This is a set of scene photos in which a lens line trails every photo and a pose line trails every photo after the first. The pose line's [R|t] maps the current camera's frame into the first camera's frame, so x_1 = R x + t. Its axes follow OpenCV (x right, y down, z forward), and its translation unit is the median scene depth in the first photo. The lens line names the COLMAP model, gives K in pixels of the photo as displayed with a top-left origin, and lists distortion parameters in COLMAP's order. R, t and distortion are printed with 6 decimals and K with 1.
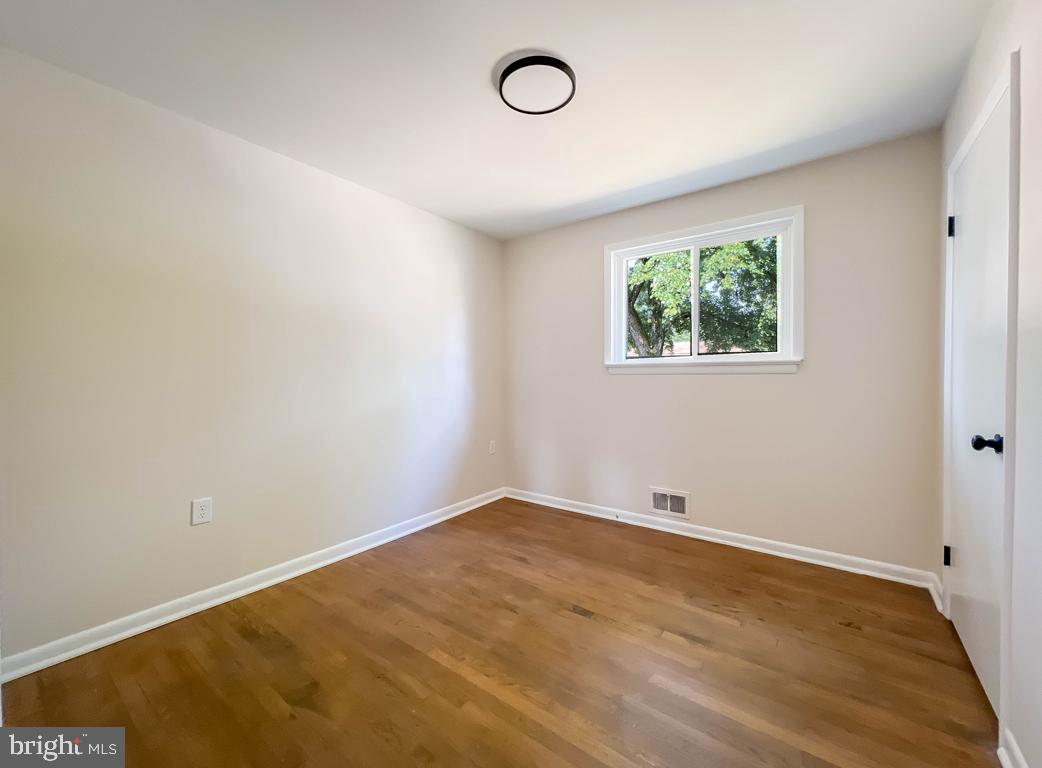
lens RADIAL K [[431.6, 0, 521.0], [0, 431.6, 376.6], [0, 0, 1]] dist [-0.000863, -0.000155]
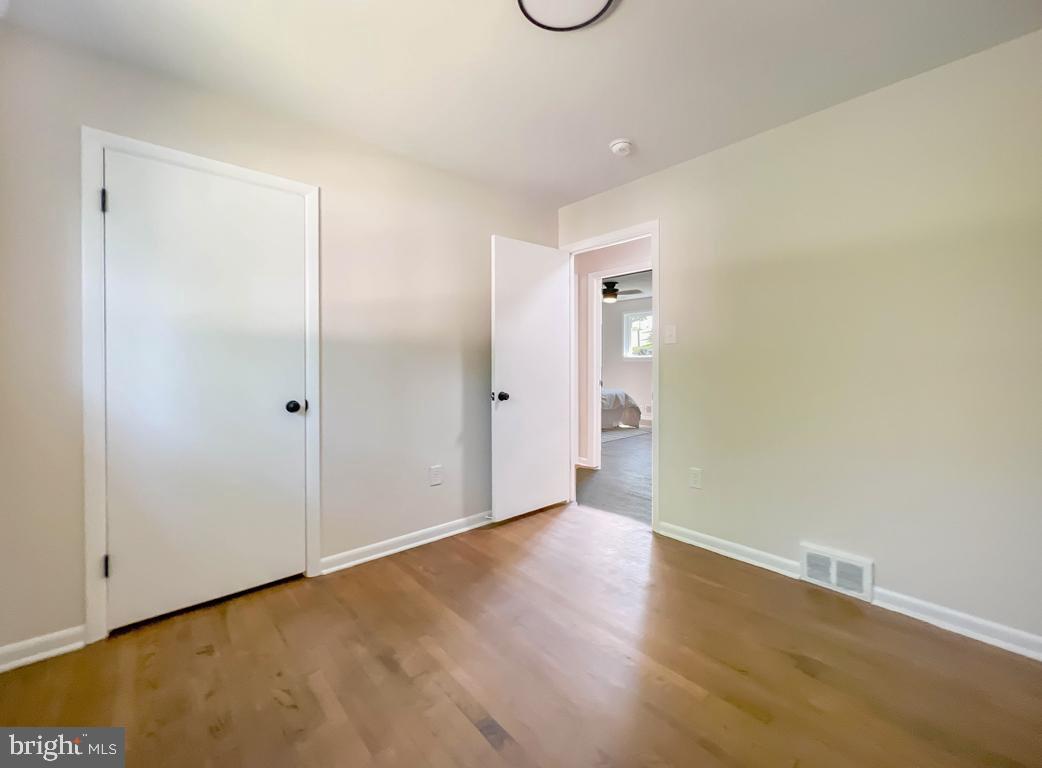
lens RADIAL K [[431.6, 0, 521.0], [0, 431.6, 376.6], [0, 0, 1]] dist [-0.000863, -0.000155]
pose [[-0.983917, 0.012965, 0.178154, -0.020042], [0.017263, 0.999596, 0.022600, 0.014396], [-0.177789, 0.025312, -0.983743, 1.709110]]
